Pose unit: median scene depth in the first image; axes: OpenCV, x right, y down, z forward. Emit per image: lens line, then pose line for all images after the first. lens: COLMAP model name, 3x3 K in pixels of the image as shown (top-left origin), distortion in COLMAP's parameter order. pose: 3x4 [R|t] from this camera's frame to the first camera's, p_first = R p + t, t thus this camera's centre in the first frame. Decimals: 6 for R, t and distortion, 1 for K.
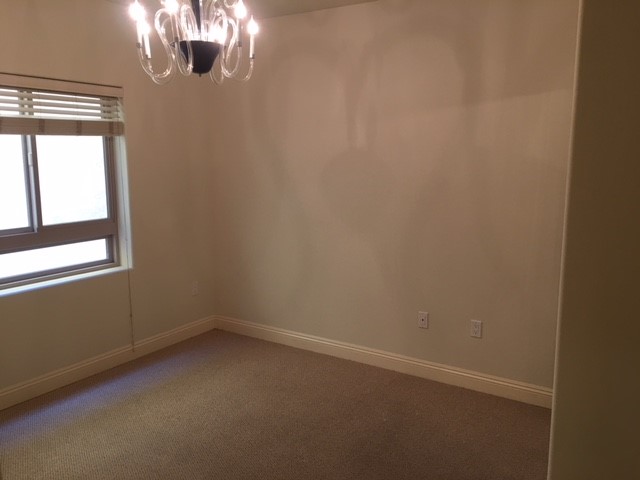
lens RADIAL K [[540.5, 0, 320.0], [0, 540.5, 240.0], [0, 0, 1]] dist [-0.006916, -0.001979]
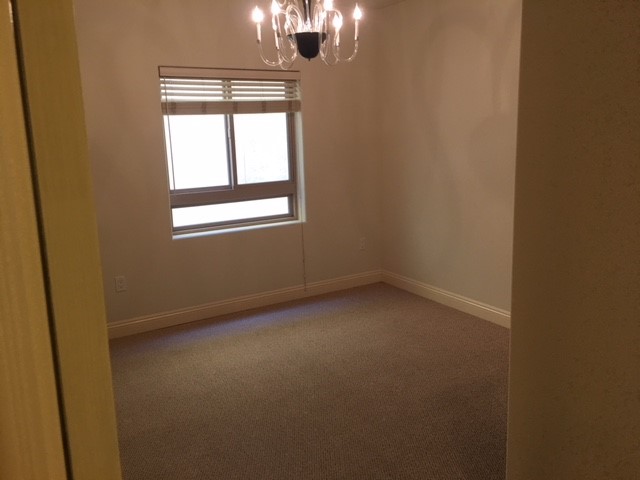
lens RADIAL K [[540.5, 0, 320.0], [0, 540.5, 240.0], [0, 0, 1]] dist [-0.006916, -0.001979]
pose [[0.887001, 0.062564, -0.457510, 0.249299], [-0.040417, 0.997495, 0.058048, 0.022001], [0.459995, -0.032998, 0.887308, -0.064312]]
